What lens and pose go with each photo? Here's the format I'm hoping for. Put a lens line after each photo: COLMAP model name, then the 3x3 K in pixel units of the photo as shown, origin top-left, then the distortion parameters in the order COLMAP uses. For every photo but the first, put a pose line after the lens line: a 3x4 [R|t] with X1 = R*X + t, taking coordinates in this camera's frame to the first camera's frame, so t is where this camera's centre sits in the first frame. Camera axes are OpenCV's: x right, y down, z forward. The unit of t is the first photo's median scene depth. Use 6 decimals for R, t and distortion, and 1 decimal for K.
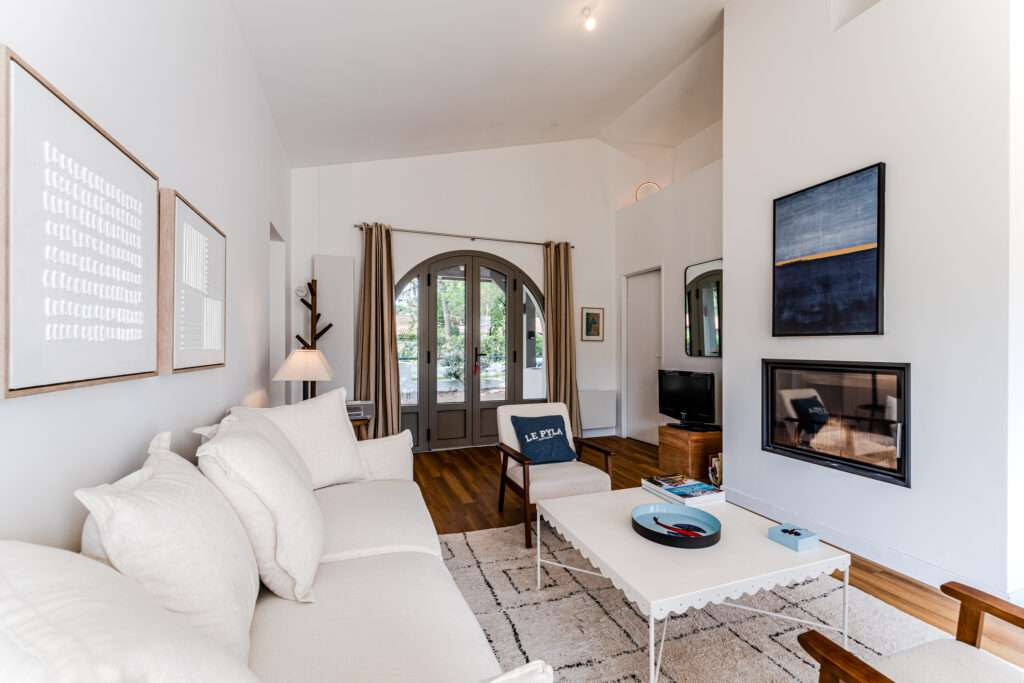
lens RADIAL K [[420.8, 0, 544.1], [0, 420.8, 345.5], [0, 0, 1]] dist [0.003812, 0.000036]
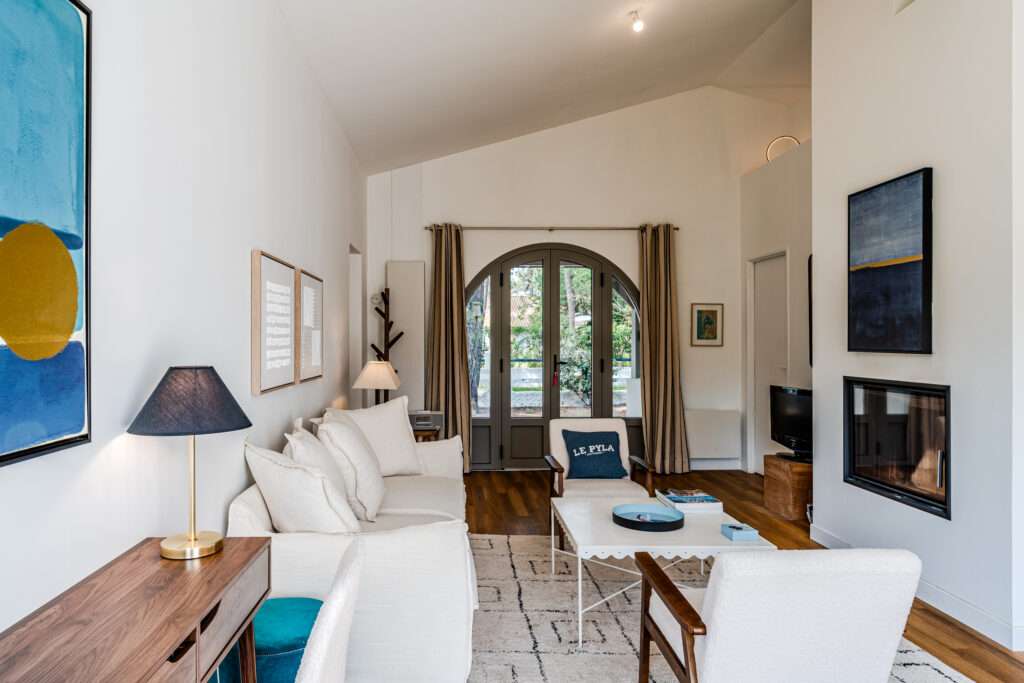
lens RADIAL K [[647.6, 0, 512.0], [0, 647.6, 341.5], [0, 0, 1]] dist [-0.002357, -0.000477]
pose [[0.947703, 0.000828, -0.319153, 0.291964], [0.000179, 0.999995, 0.003124, -0.043149], [0.319154, -0.003018, 0.947698, -0.468984]]
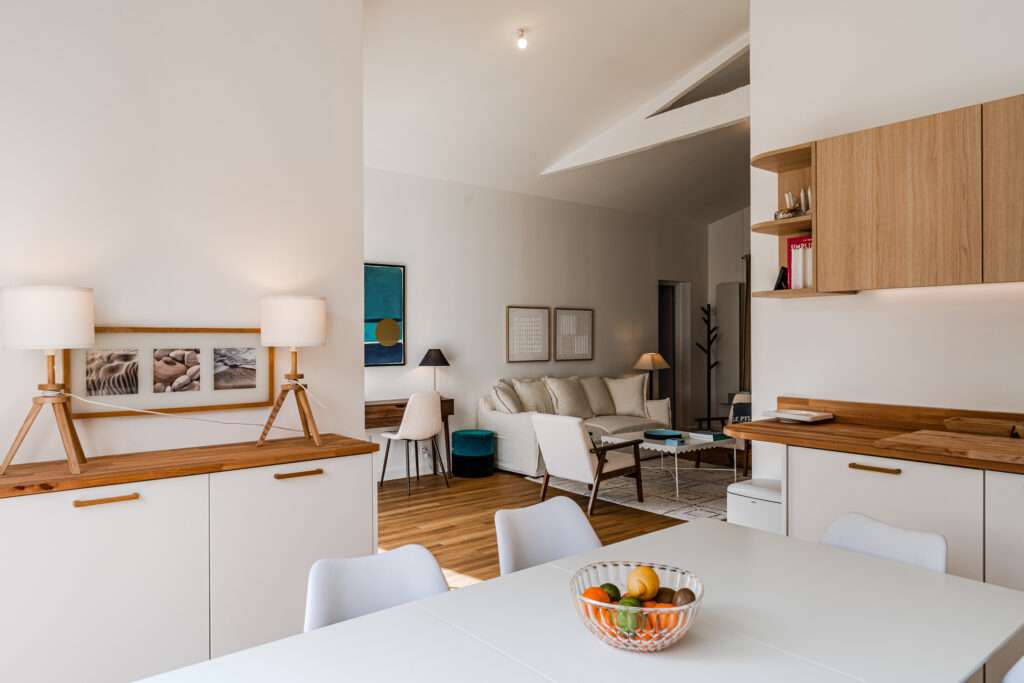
lens RADIAL K [[718.6, 0, 512.0], [0, 718.6, 341.5], [0, 0, 1]] dist [-0.000009, -0.000023]
pose [[0.313947, -0.002438, -0.949437, 2.006629], [0.008504, 0.999964, 0.000245, -0.041923], [0.949402, -0.008151, 0.313956, -0.522480]]
